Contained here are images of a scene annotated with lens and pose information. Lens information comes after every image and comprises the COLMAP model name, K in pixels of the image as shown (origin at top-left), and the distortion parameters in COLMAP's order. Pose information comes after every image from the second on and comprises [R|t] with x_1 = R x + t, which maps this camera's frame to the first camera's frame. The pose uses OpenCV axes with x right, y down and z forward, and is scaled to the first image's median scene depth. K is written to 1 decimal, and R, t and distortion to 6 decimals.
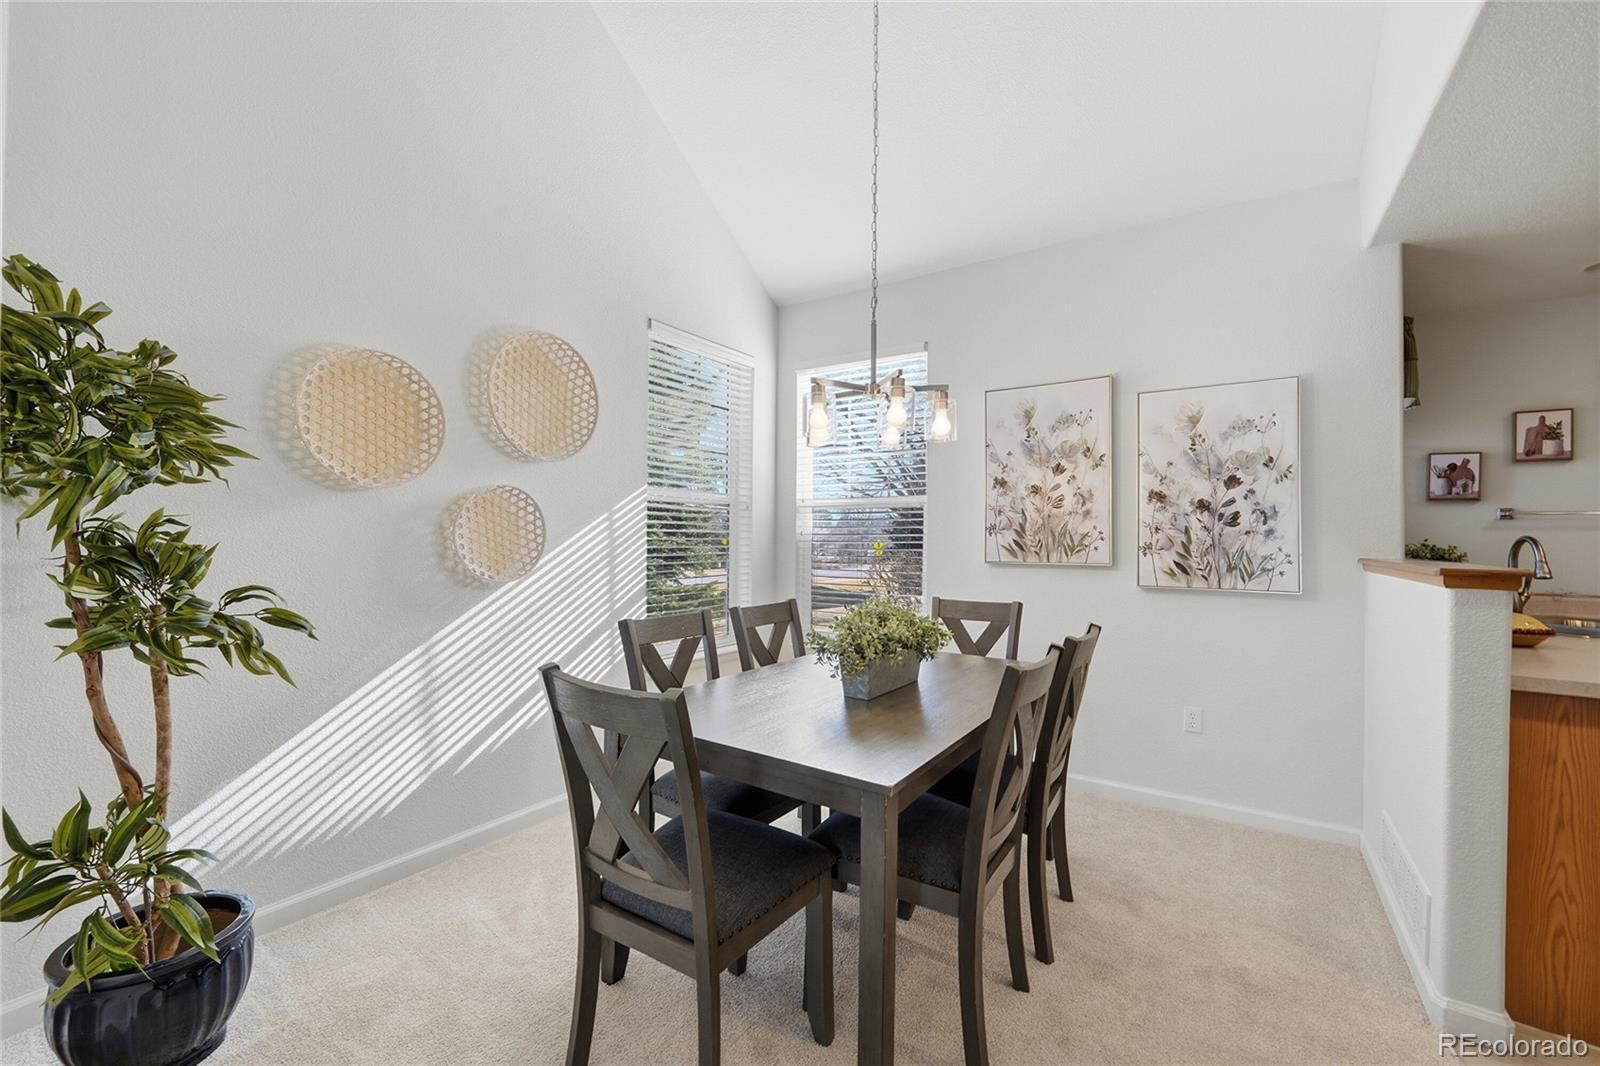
lens RADIAL K [[649.2, 0, 794.8], [0, 649.2, 533.7], [0, 0, 1]] dist [-0.000347, 0.000137]
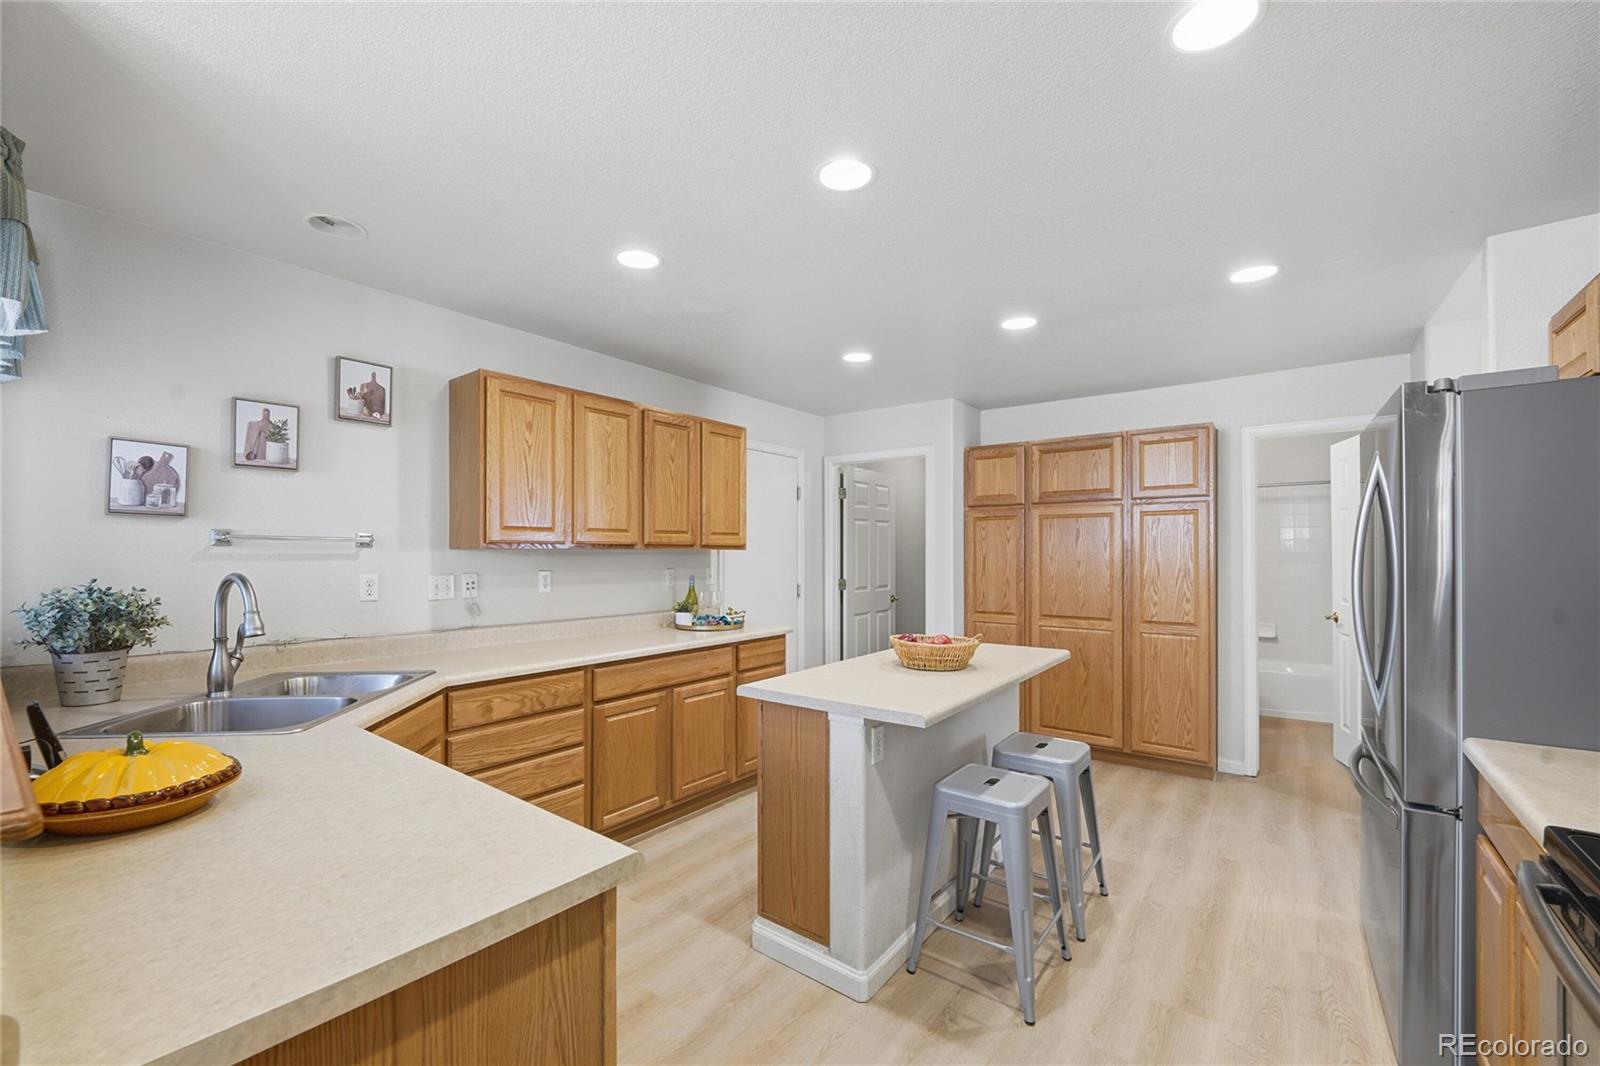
lens RADIAL K [[649.2, 0, 795.9], [0, 649.2, 540.7], [0, 0, 1]] dist [-0.000347, 0.000137]
pose [[0.067576, 0.010308, 0.997661, 0.438744], [-0.004672, 0.999939, -0.010015, -0.023468], [-0.997703, -0.003984, 0.067620, 0.331889]]
